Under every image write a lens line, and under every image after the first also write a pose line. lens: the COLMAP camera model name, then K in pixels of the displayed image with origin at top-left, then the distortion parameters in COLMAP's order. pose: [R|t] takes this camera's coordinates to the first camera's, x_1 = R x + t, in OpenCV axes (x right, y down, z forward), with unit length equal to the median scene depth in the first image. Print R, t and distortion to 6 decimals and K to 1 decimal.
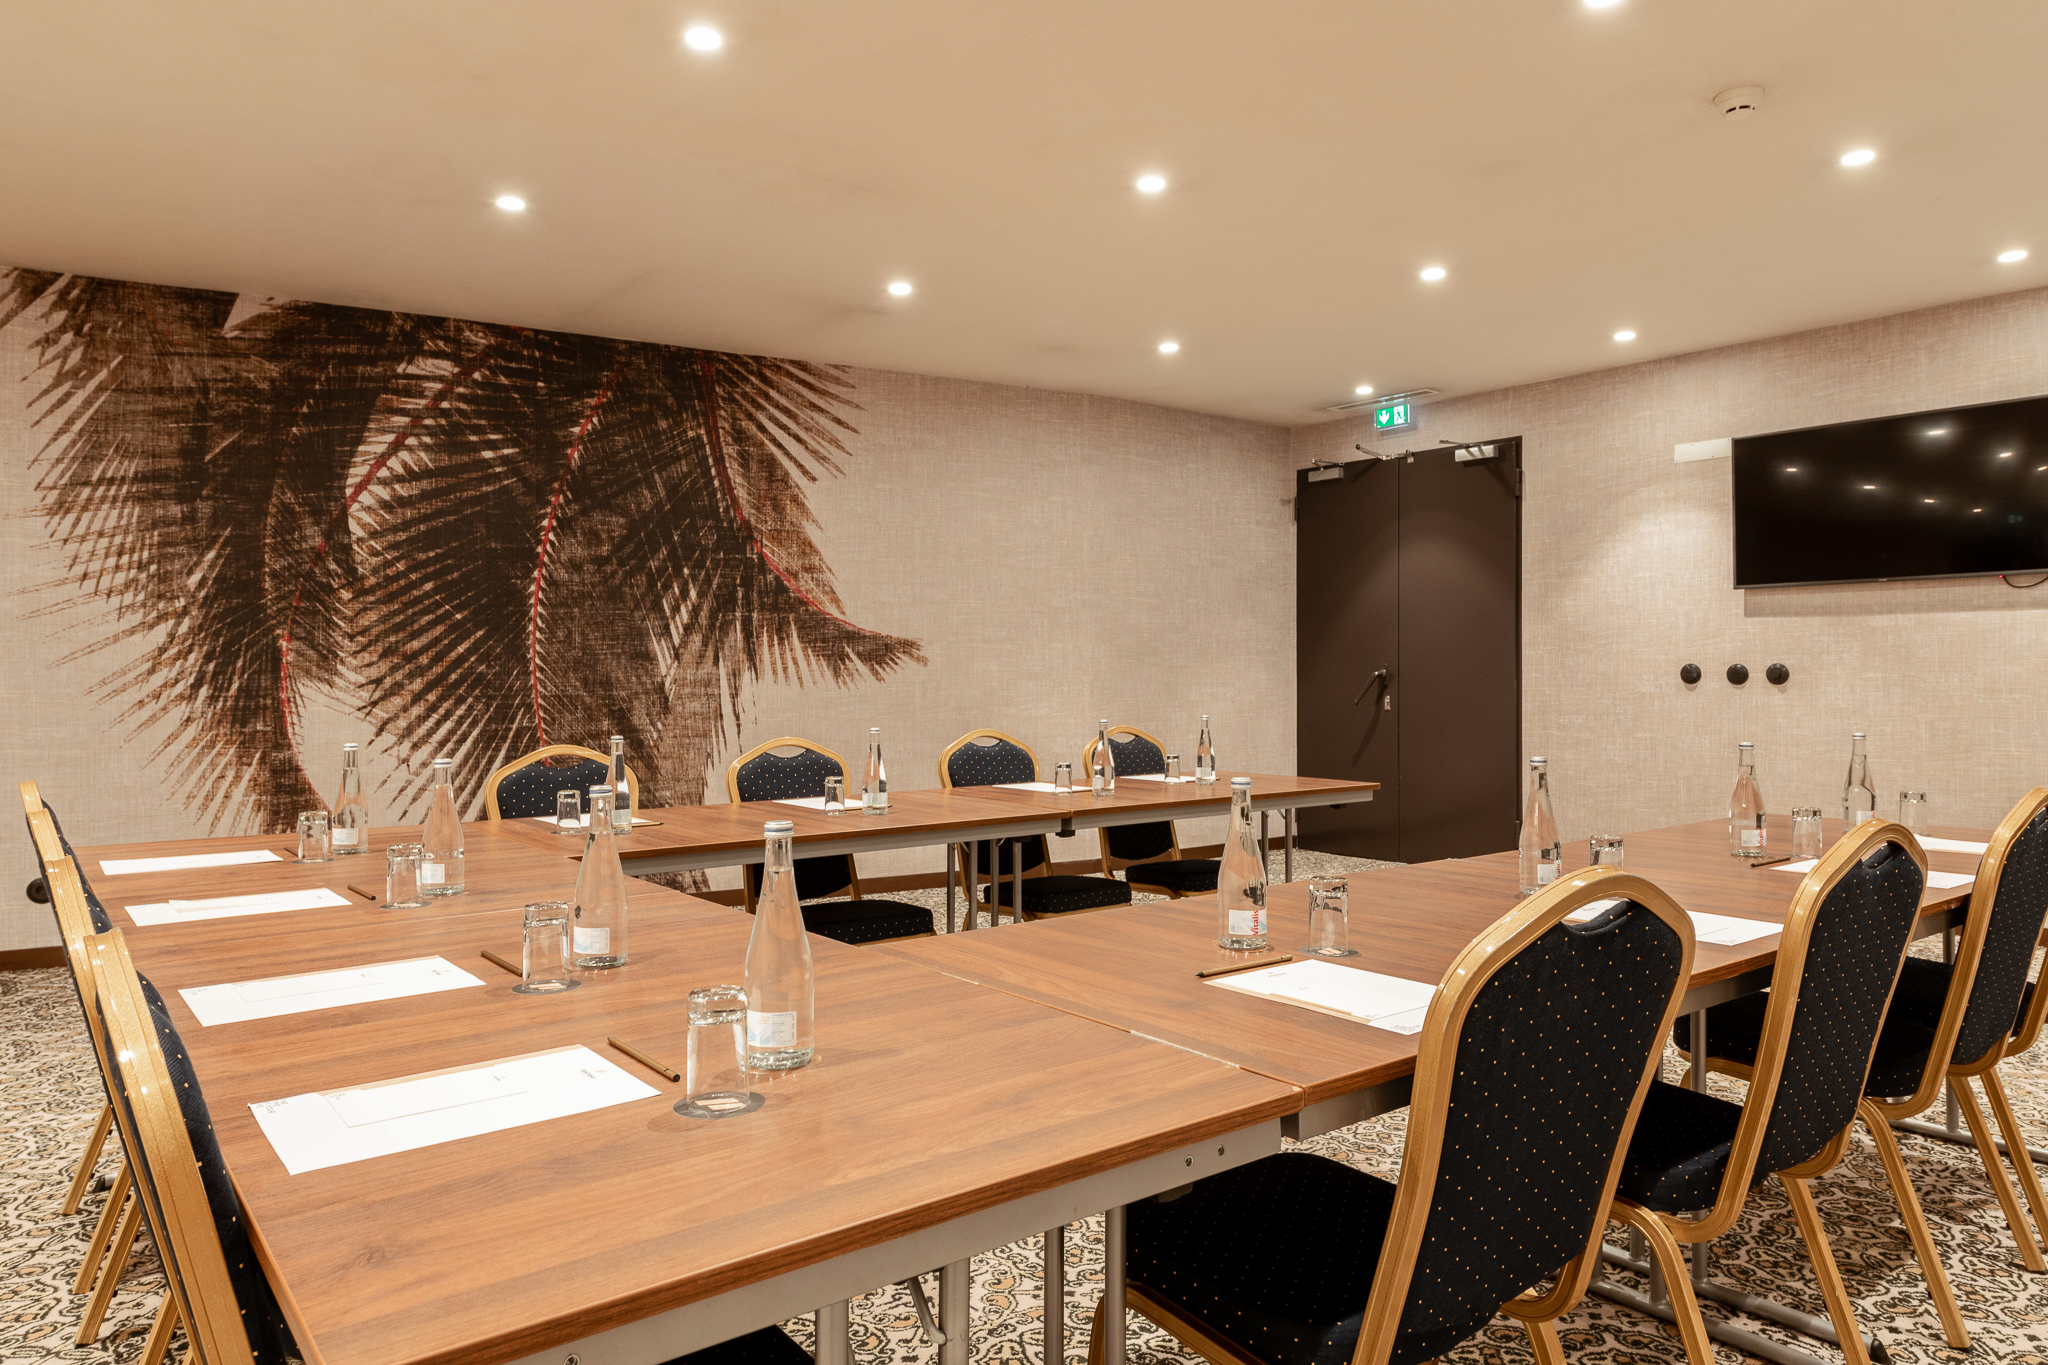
lens RADIAL K [[1316.9, 0, 1025.0], [0, 1316.9, 675.3], [0, 0, 1]] dist [0.034671, -0.036194]
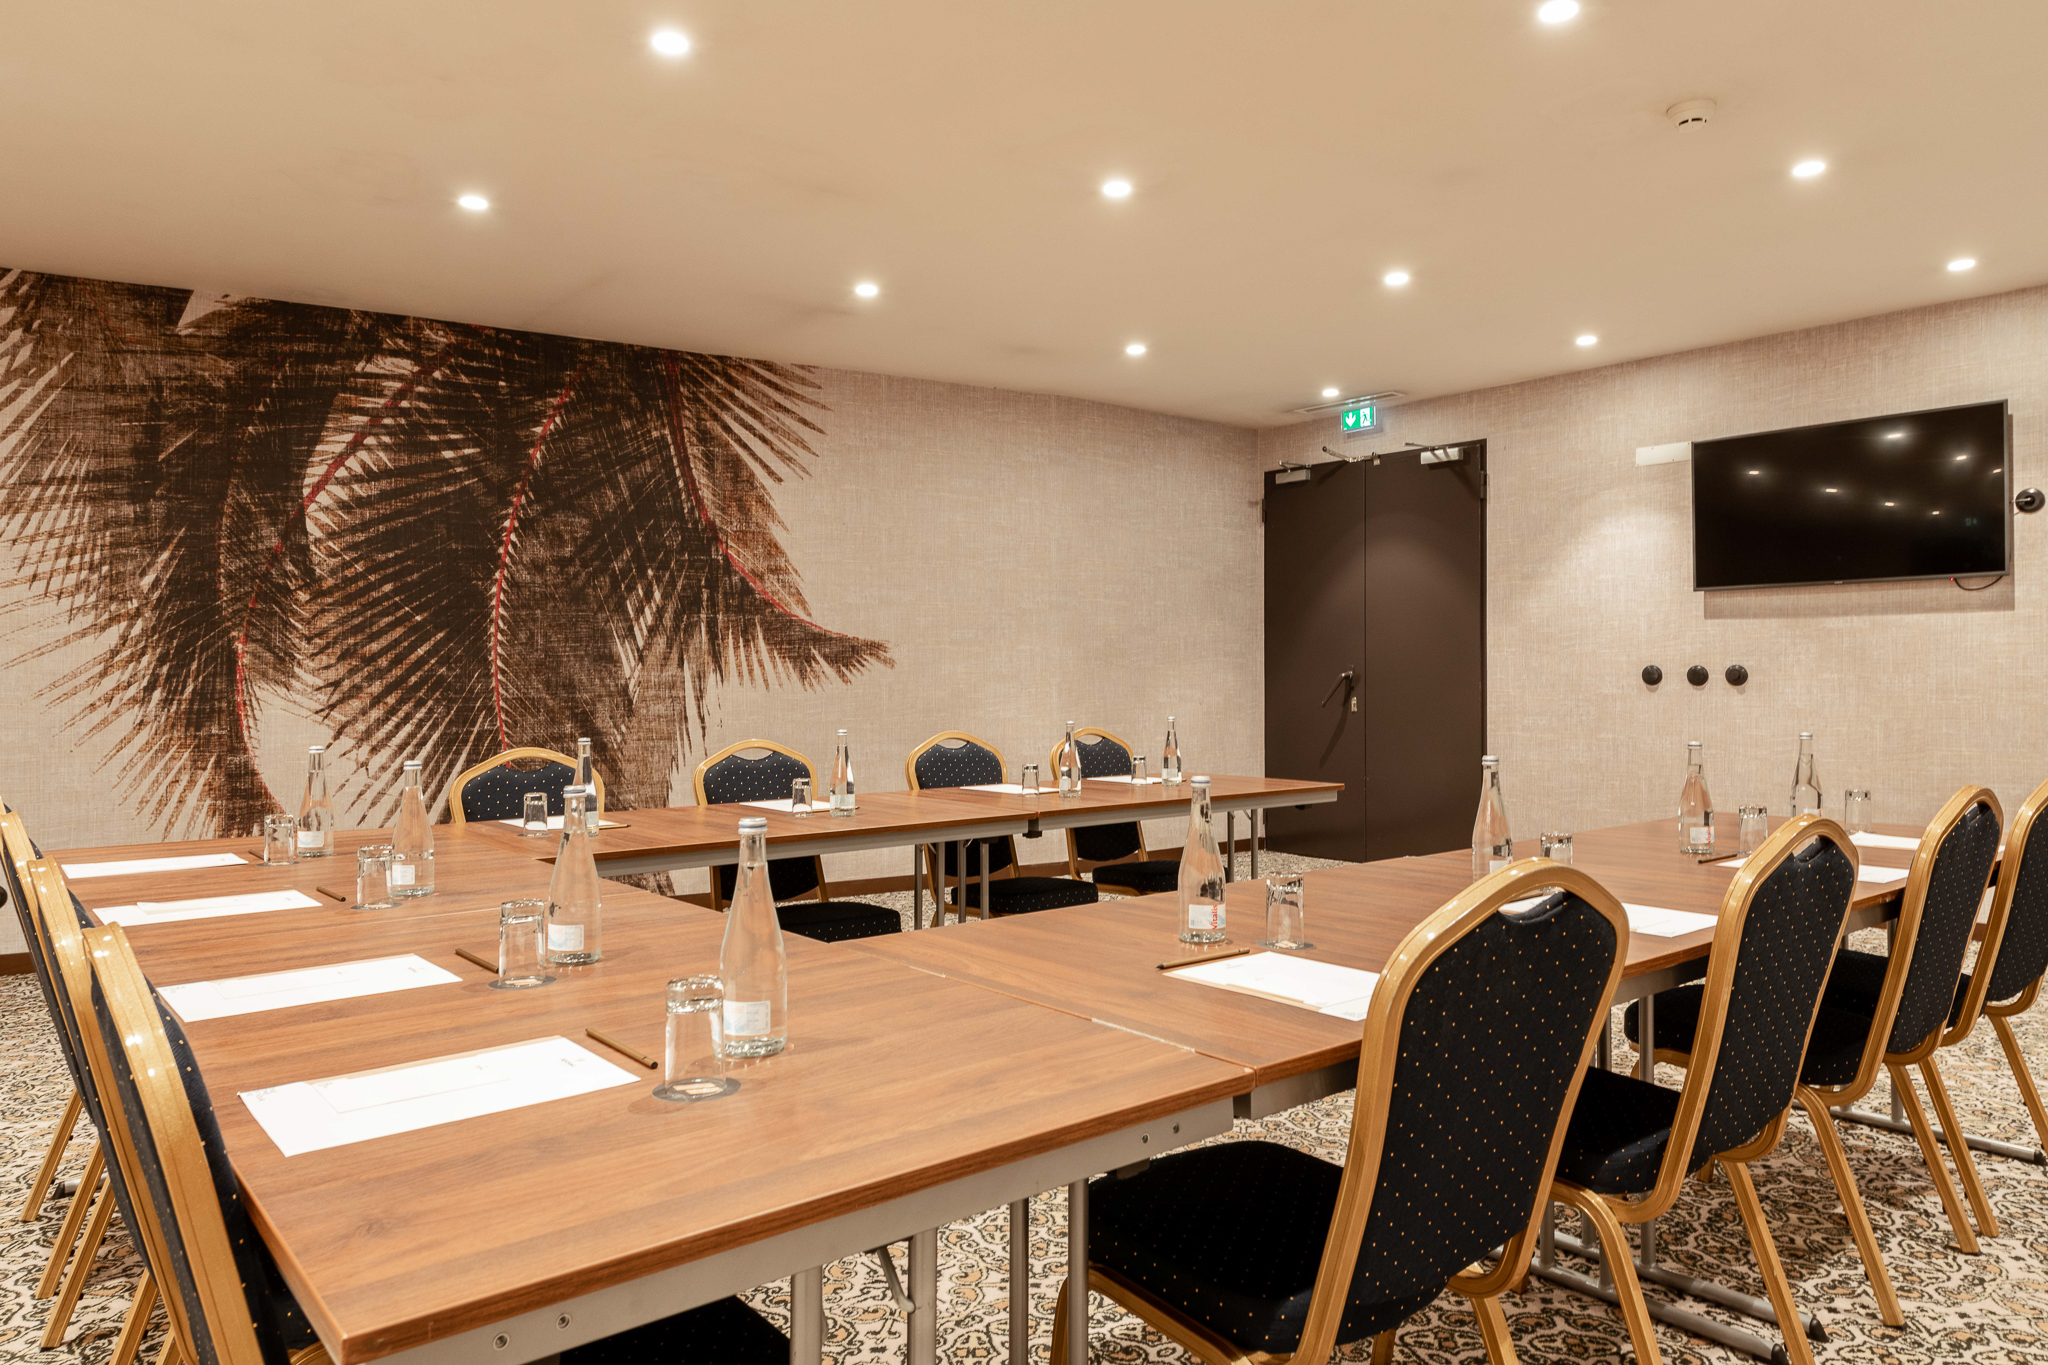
lens RADIAL K [[1335.7, 0, 1025.6], [0, 1335.7, 675.1], [0, 0, 1]] dist [0.034681, -0.032187]
pose [[0.999704, -0.000915, 0.024313, 0.000575], [0.000953, 0.999998, -0.001583, -0.000038], [-0.024312, 0.001606, 0.999703, -0.013213]]
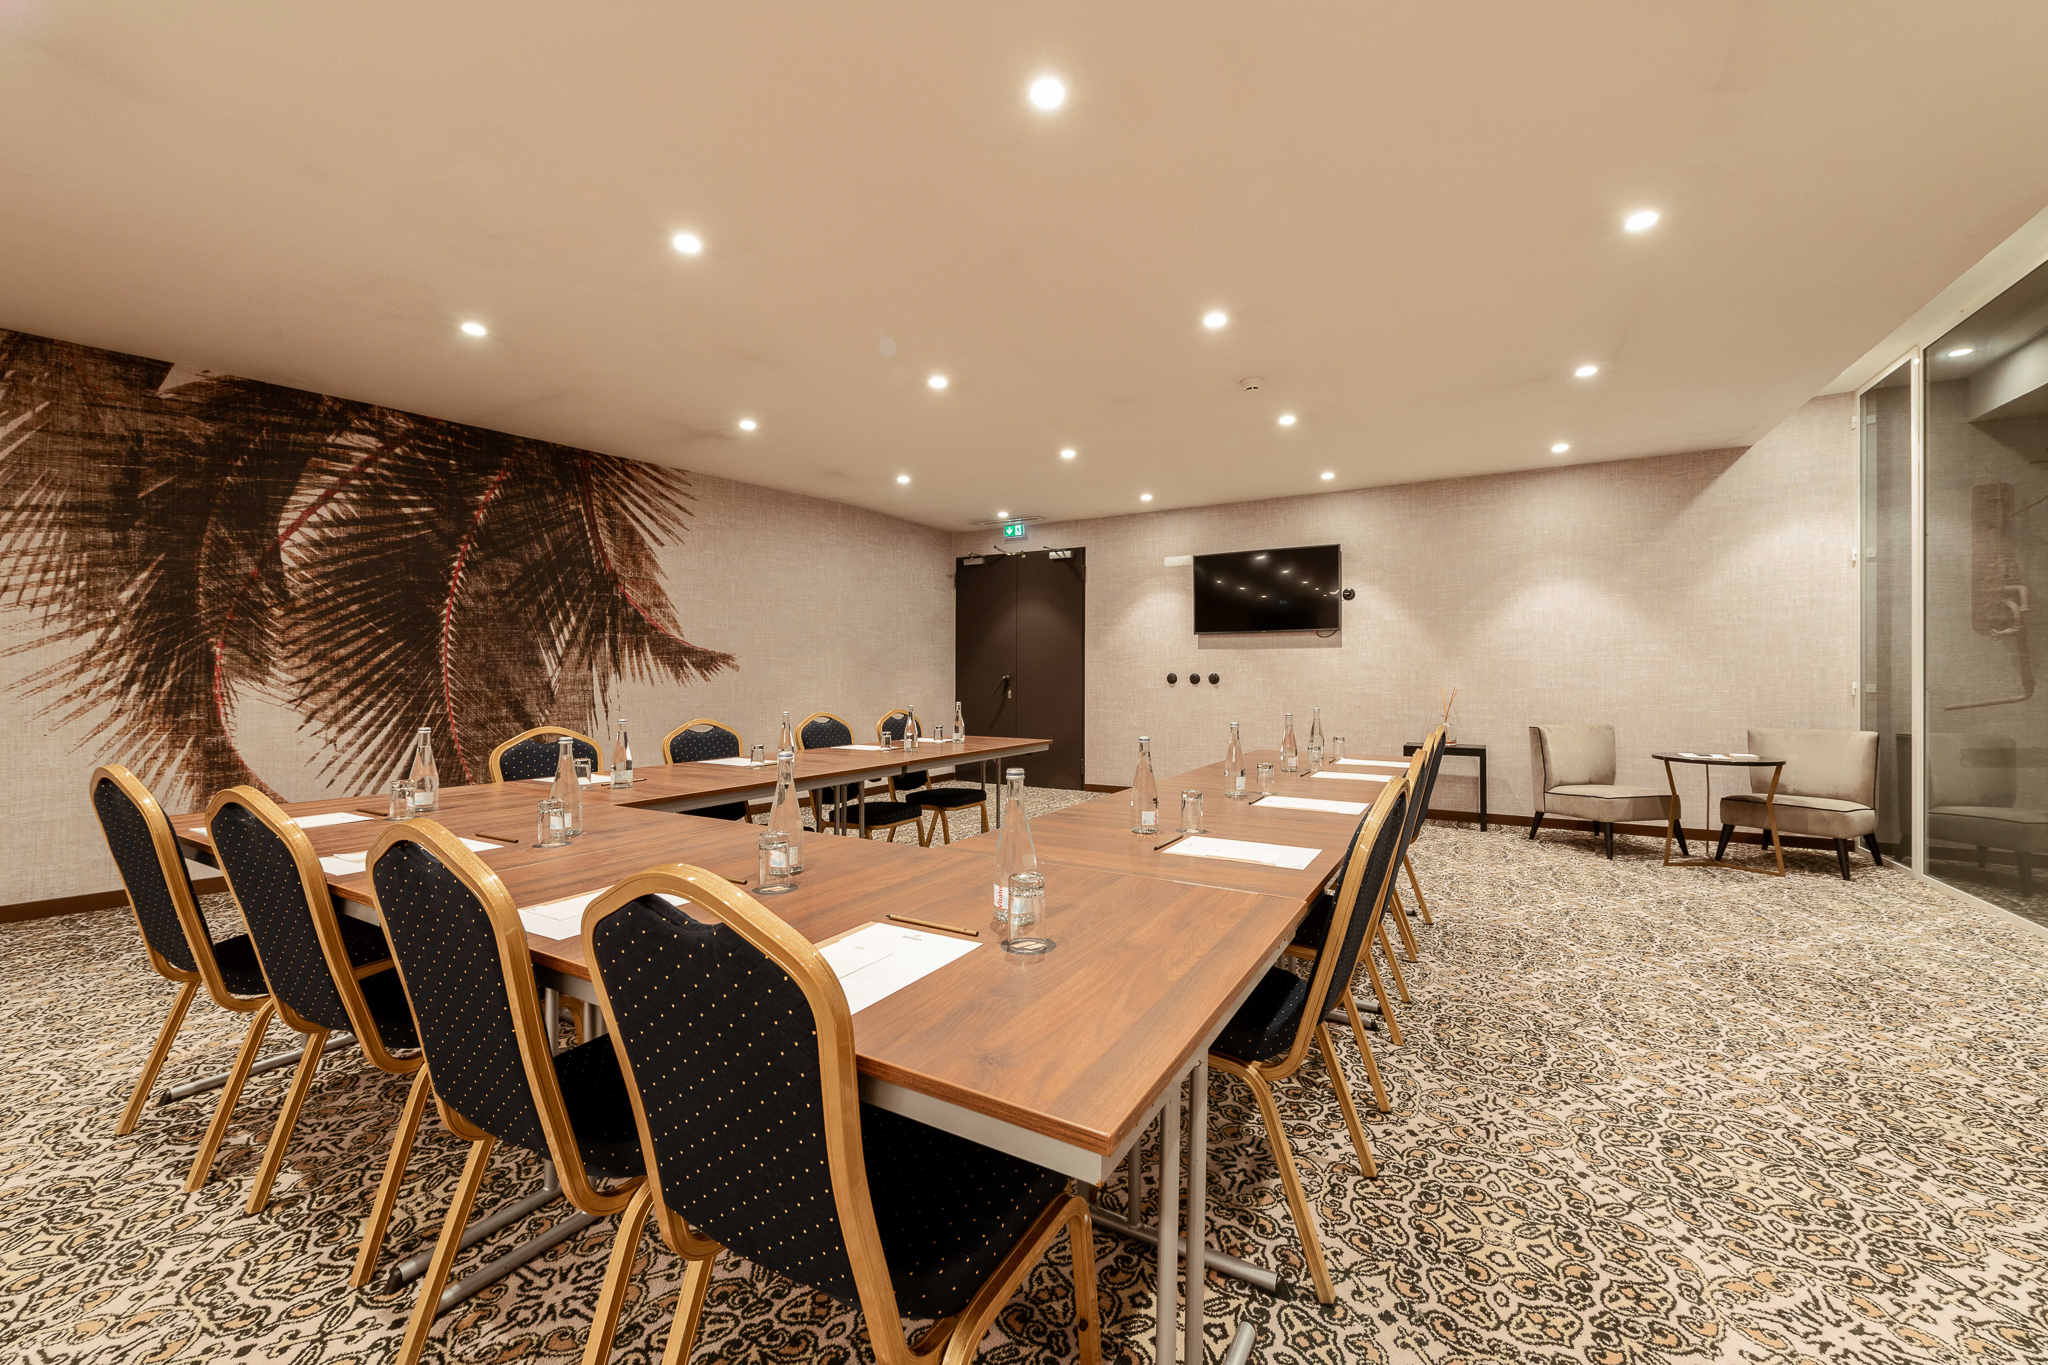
lens RADIAL K [[792.1, 0, 1028.8], [0, 792.1, 678.7], [0, 0, 1]] dist [0.010785, -0.004348]
pose [[0.930132, 0.004070, 0.367202, -0.118552], [-0.004129, 0.999991, -0.000625, 0.000729], [-0.367201, -0.000935, 0.930141, 0.022876]]
